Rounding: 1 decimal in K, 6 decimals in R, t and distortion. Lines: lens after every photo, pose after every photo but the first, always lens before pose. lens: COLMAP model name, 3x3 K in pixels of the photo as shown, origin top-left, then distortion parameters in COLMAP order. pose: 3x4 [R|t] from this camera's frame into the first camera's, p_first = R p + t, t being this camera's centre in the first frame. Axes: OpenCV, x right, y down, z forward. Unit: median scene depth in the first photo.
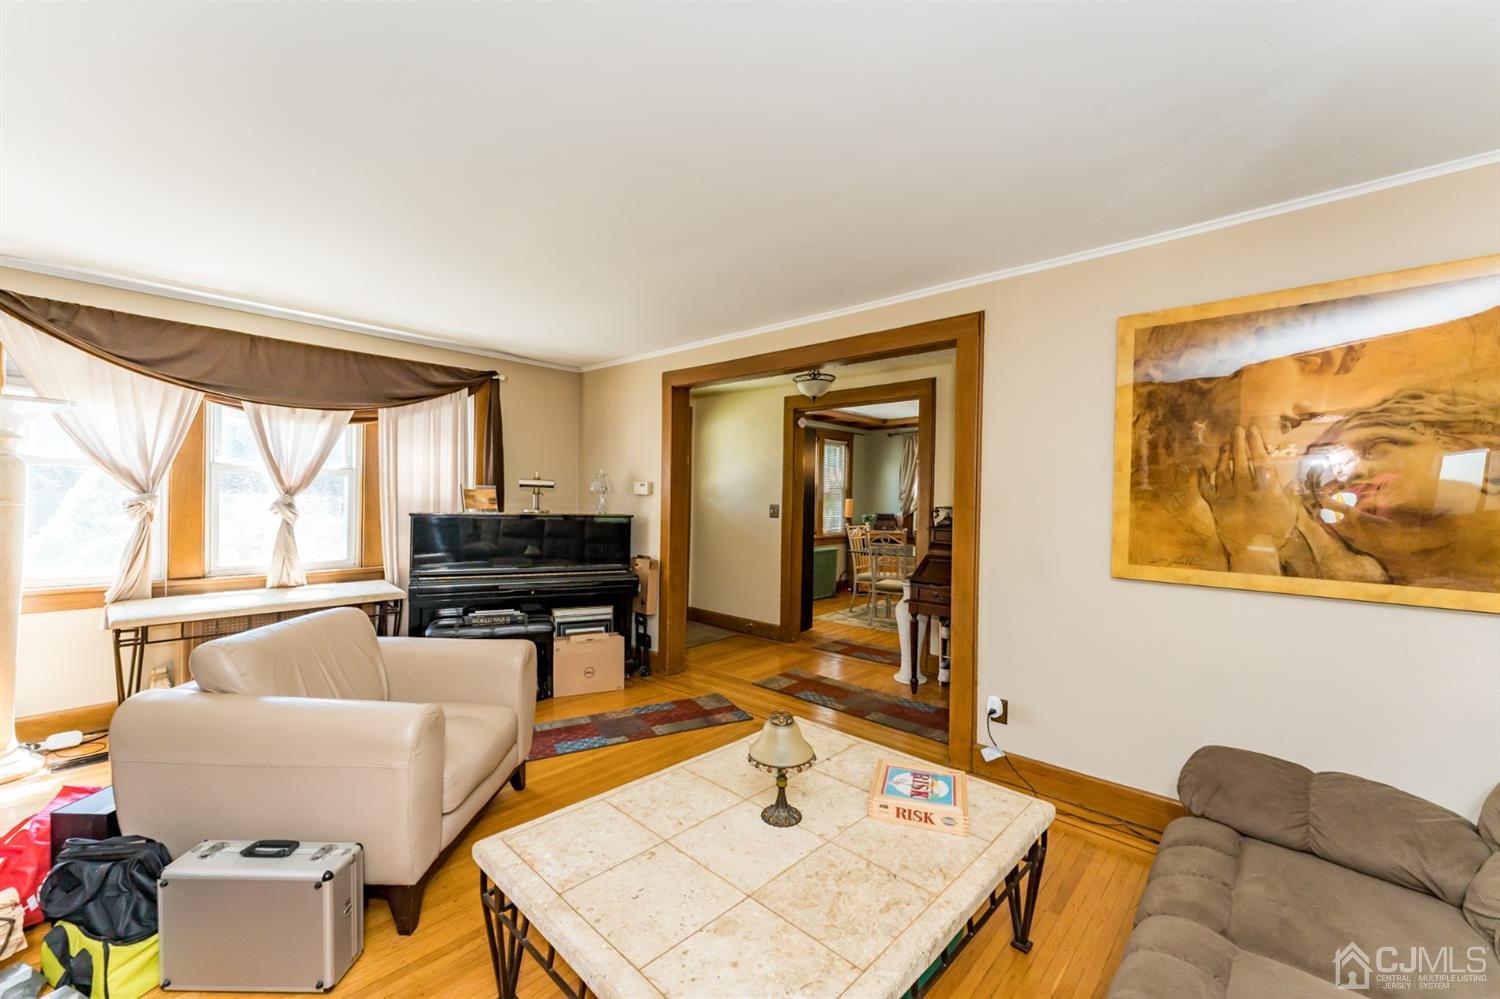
lens RADIAL K [[596.8, 0, 743.5], [0, 596.8, 501.9], [0, 0, 1]] dist [0.001552, 0.000026]
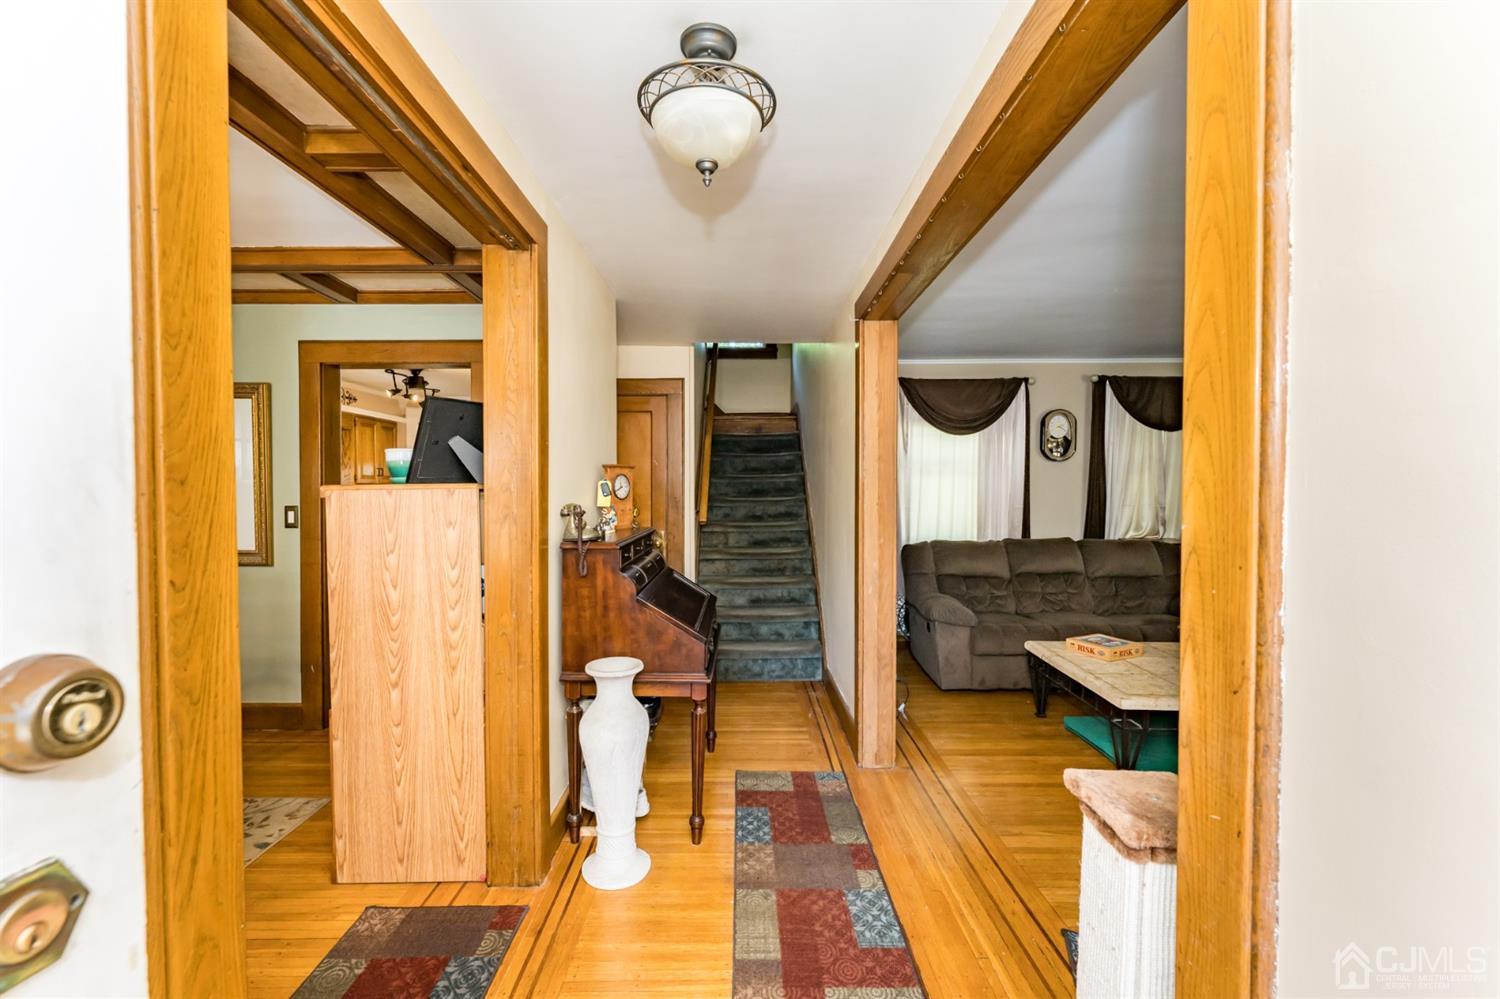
lens RADIAL K [[618.9, 0, 744.4], [0, 618.9, 503.0], [0, 0, 1]] dist [0.000207, 0.000030]
pose [[-0.677294, -0.029757, 0.735110, -0.171011], [-0.000411, 0.999197, 0.040069, -0.017723], [-0.735712, 0.026836, -0.676762, 1.510121]]
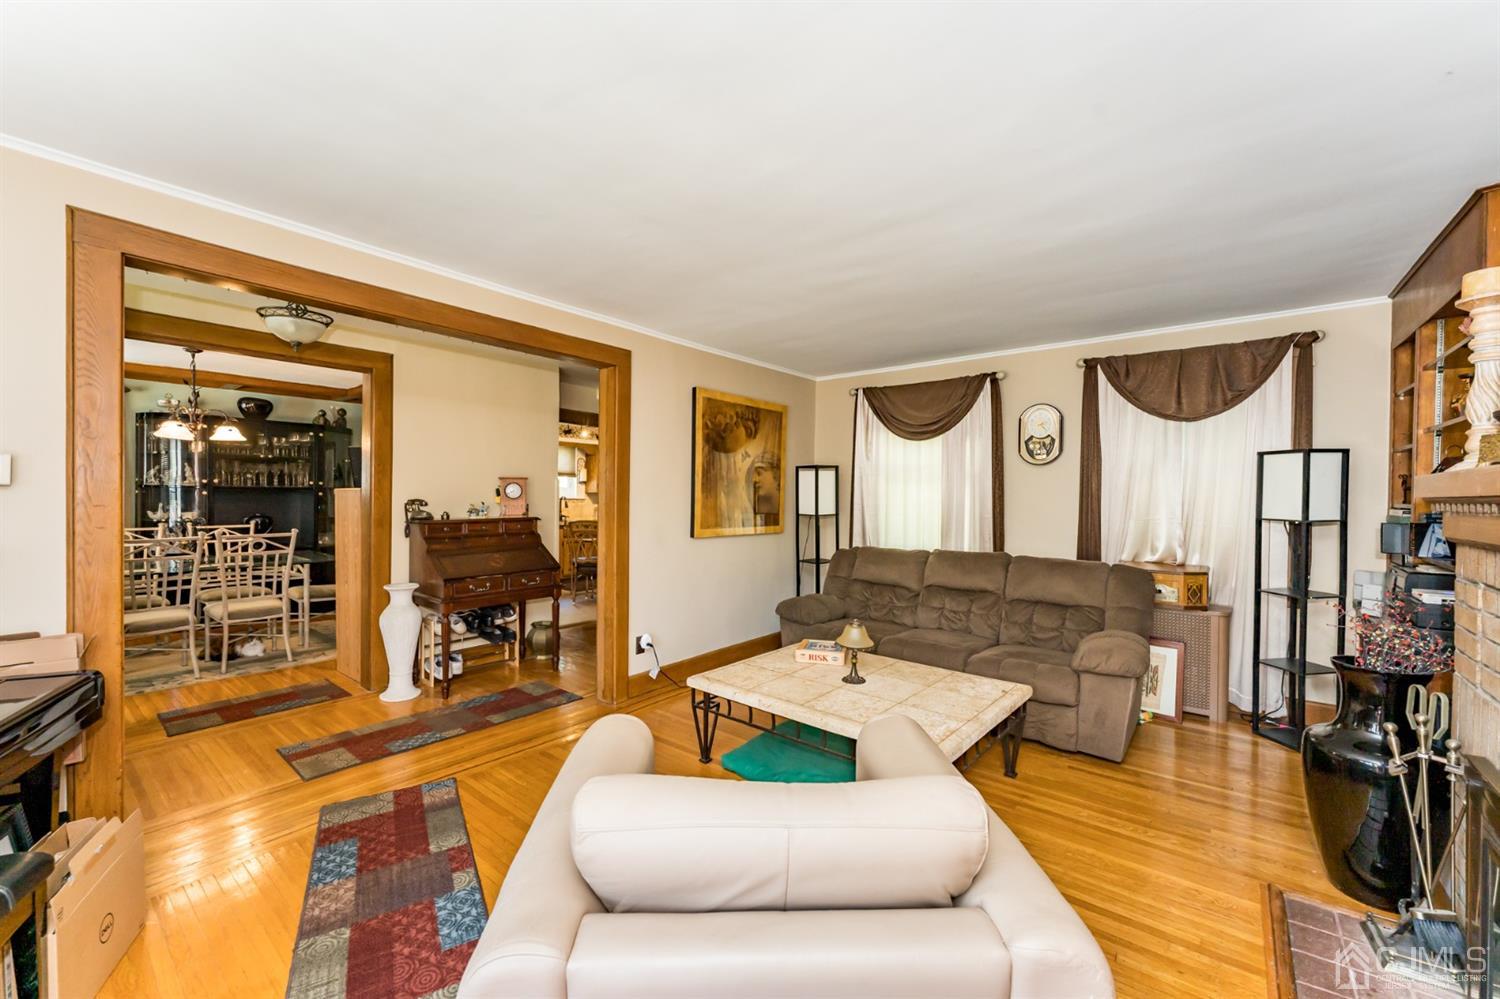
lens RADIAL K [[596.8, 0, 743.5], [0, 596.8, 501.9], [0, 0, 1]] dist [0.001552, 0.000026]
pose [[-0.057196, -0.023108, 0.998096, -0.750523], [-0.000651, 0.999733, 0.023108, -0.011535], [-0.998363, 0.000672, -0.057195, 0.656123]]
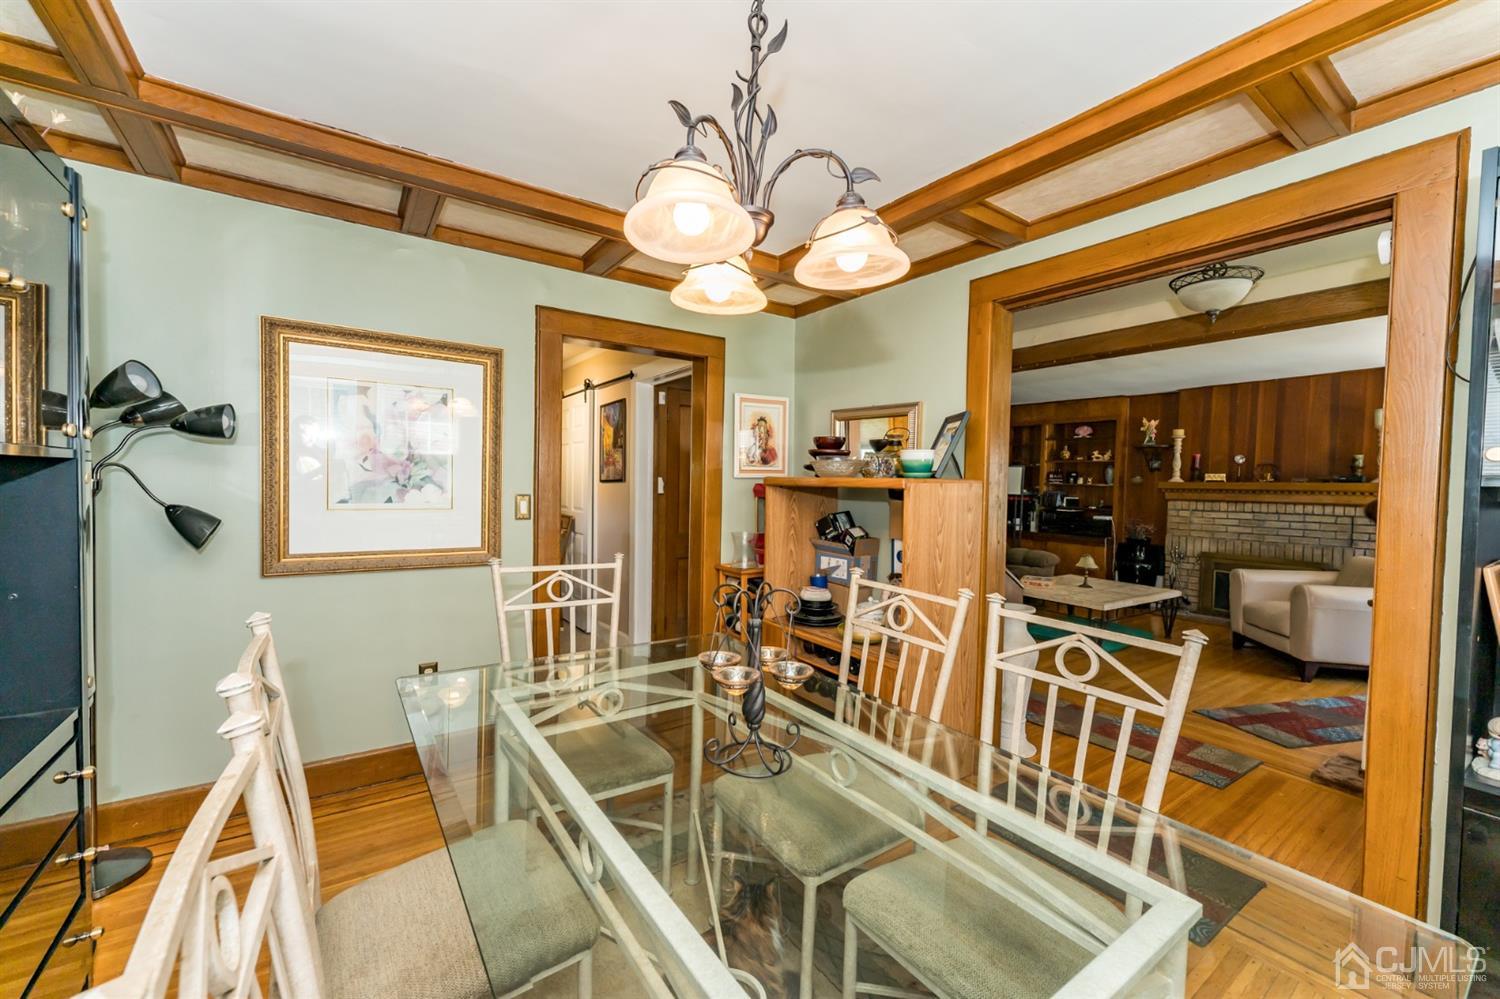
lens RADIAL K [[596.8, 0, 743.5], [0, 596.8, 501.9], [0, 0, 1]] dist [0.001552, 0.000026]
pose [[-0.973219, -0.039278, 0.226498, 0.528713], [-0.029169, 0.998430, 0.047809, -0.011200], [-0.228020, 0.039922, -0.972838, 2.087905]]
